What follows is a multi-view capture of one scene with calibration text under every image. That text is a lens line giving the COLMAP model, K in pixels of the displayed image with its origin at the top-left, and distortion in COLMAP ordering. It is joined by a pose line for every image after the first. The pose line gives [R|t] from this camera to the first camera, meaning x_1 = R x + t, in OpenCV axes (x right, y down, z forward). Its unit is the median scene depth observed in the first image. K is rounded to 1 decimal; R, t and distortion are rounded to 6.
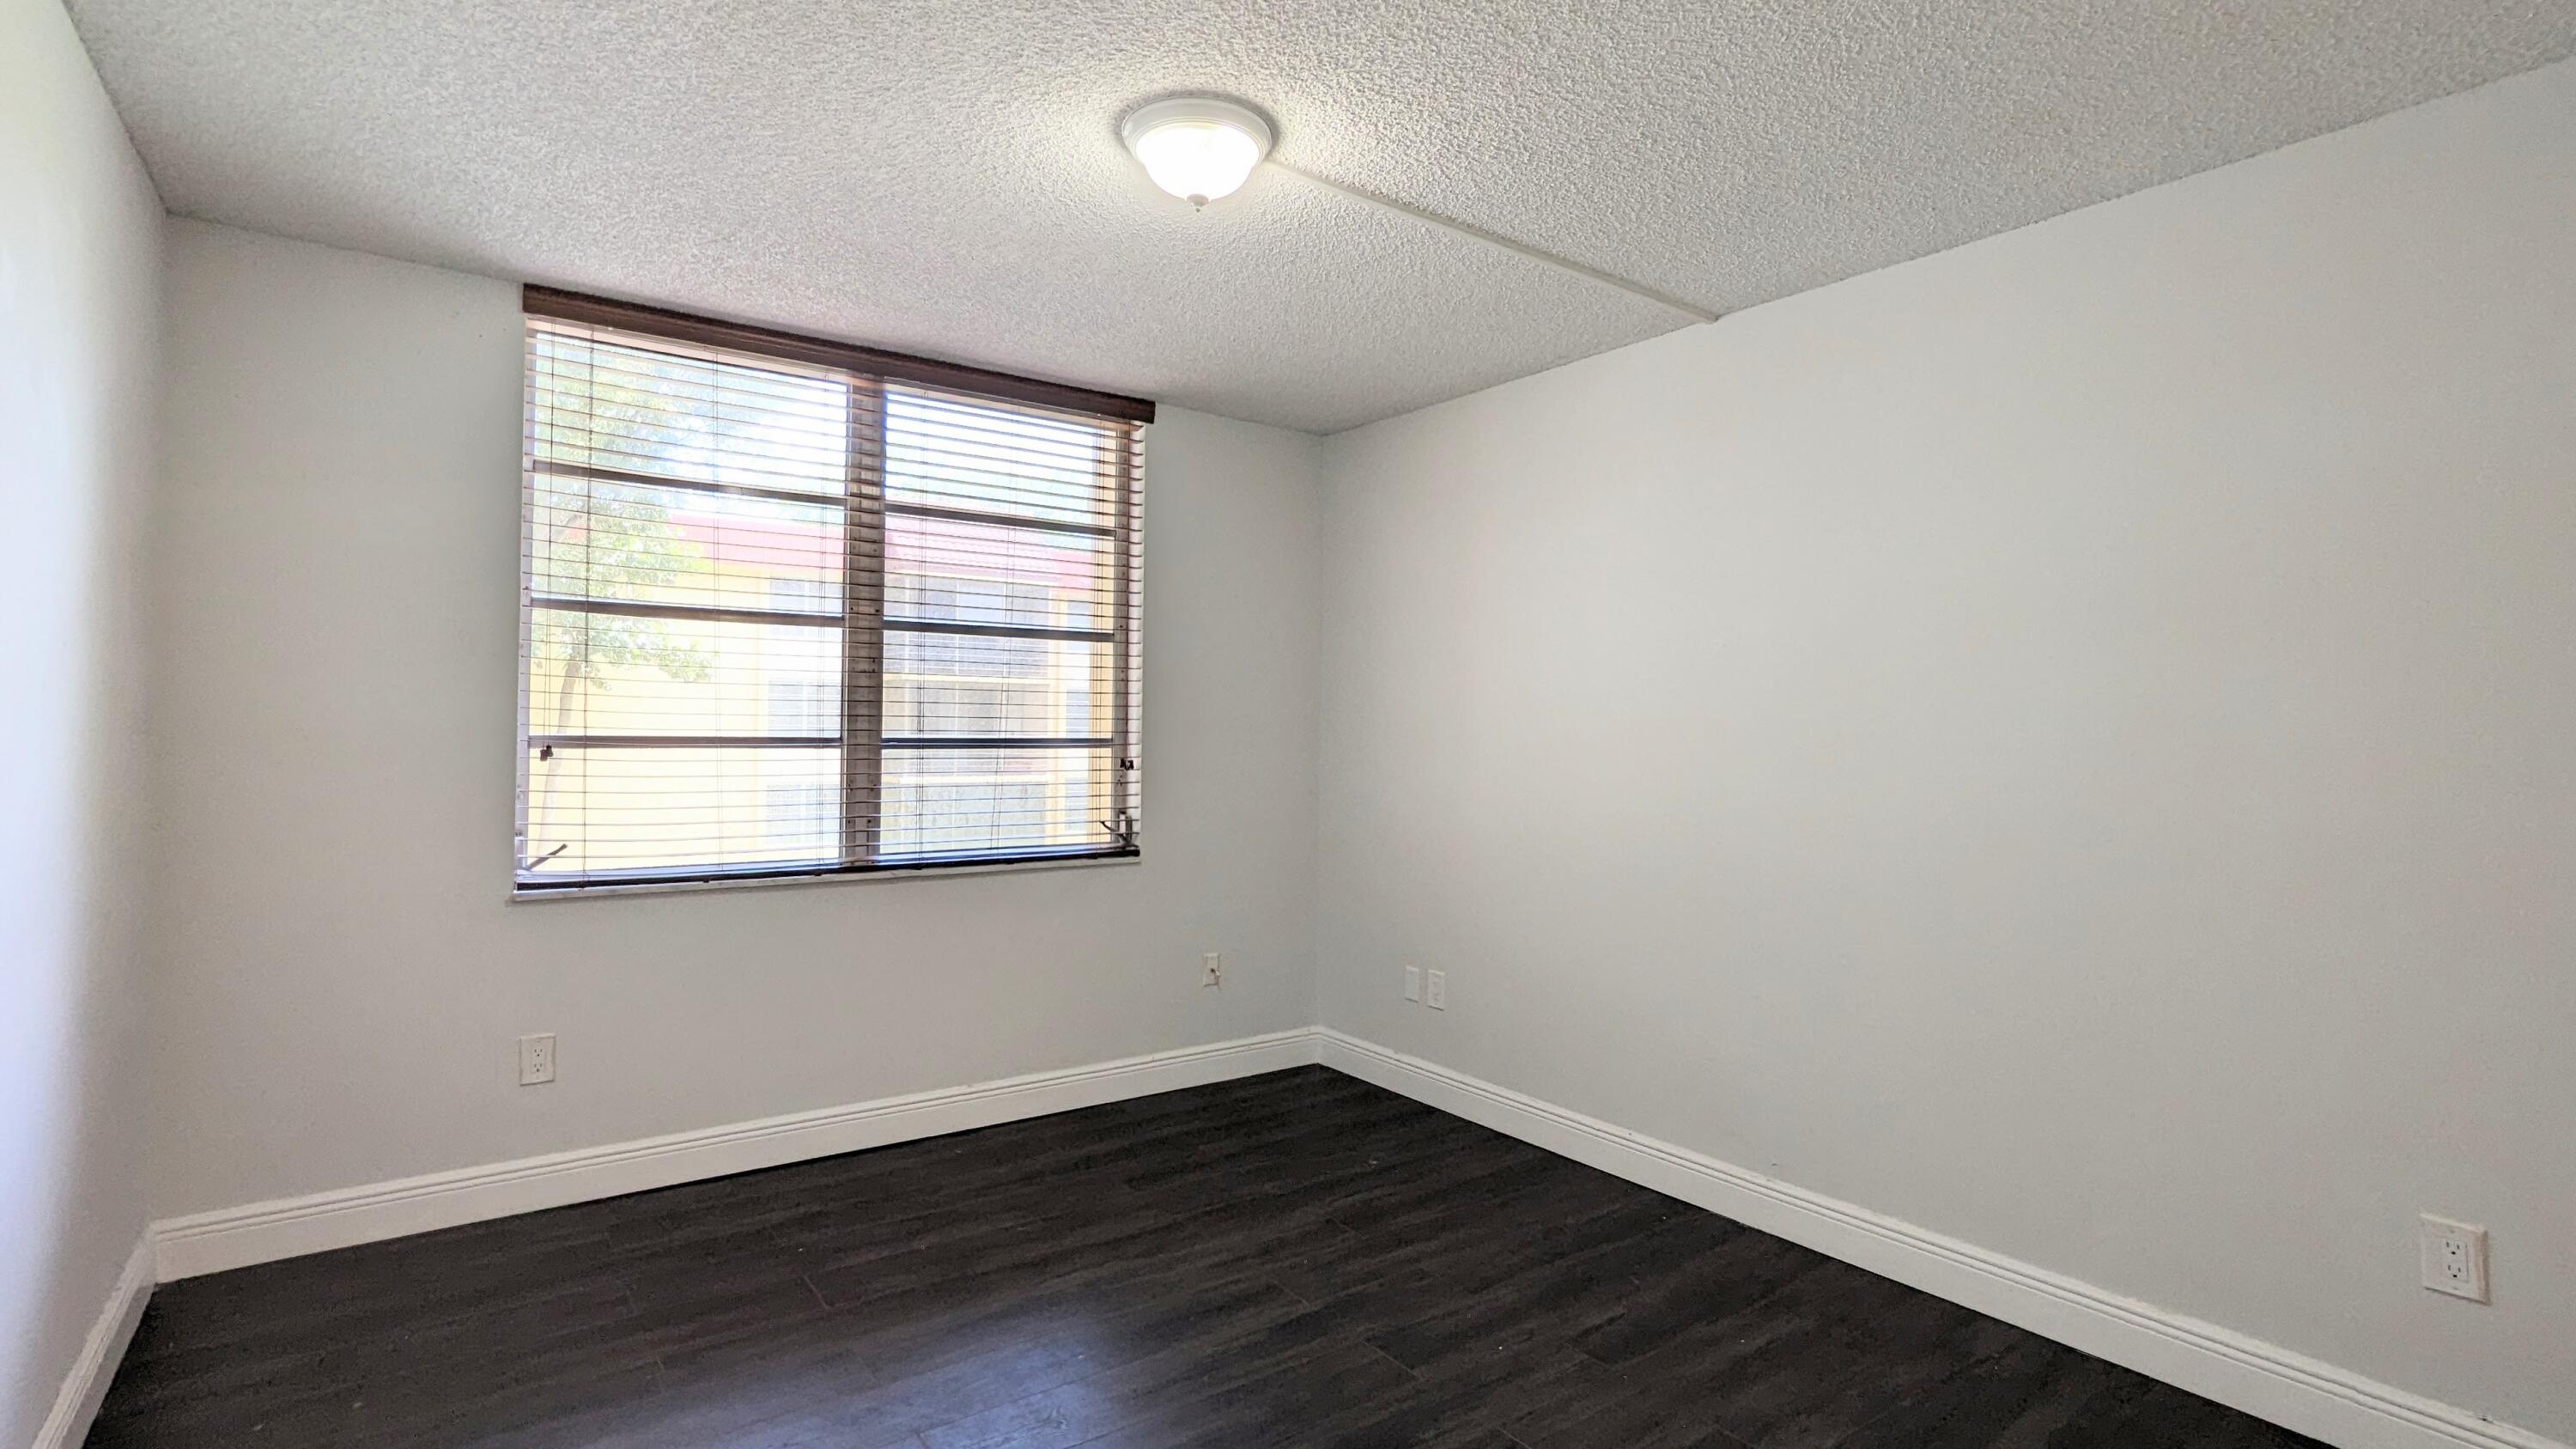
lens RADIAL K [[1221.8, 0, 1295.5], [0, 1221.8, 716.6], [0, 0, 1]] dist [0.004541, -0.000175]
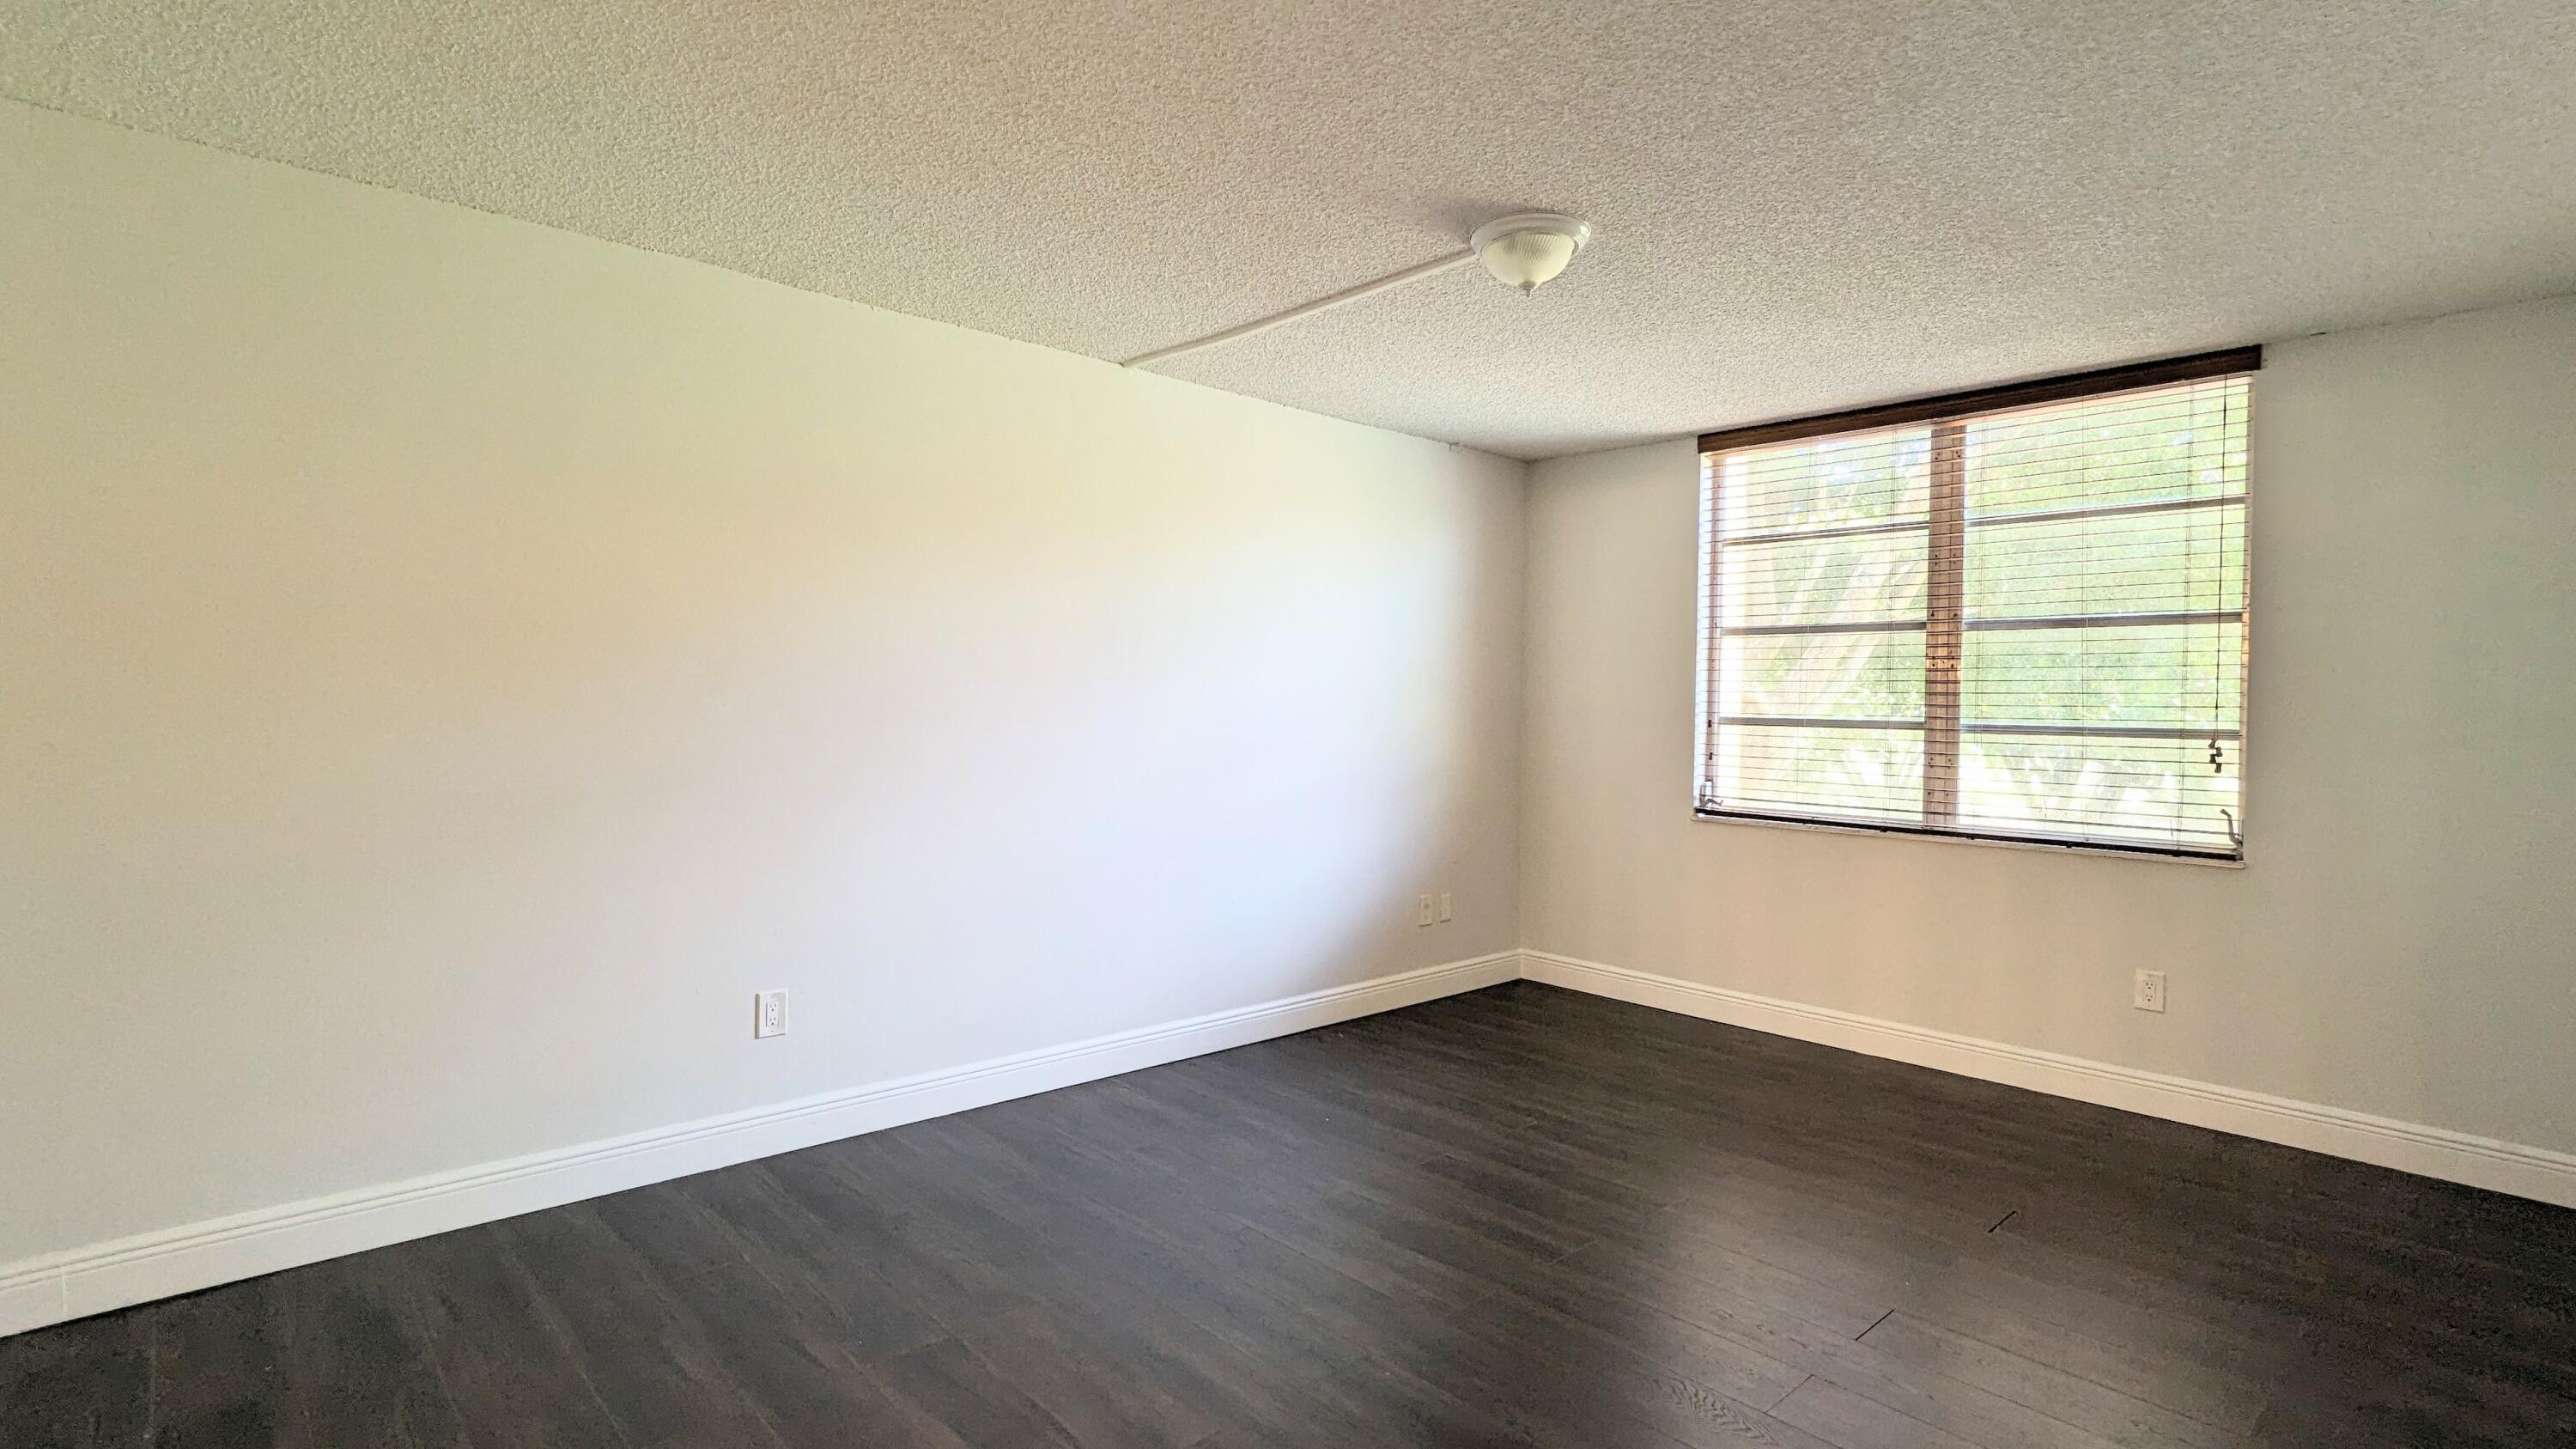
lens RADIAL K [[1221.8, 0, 1295.5], [0, 1221.8, 716.6], [0, 0, 1]] dist [0.004541, -0.000175]
pose [[0.102622, 0.021776, -0.994482, 0.771777], [0.006084, 0.999728, 0.022519, -0.019736], [0.994702, -0.008361, 0.102462, 0.252254]]
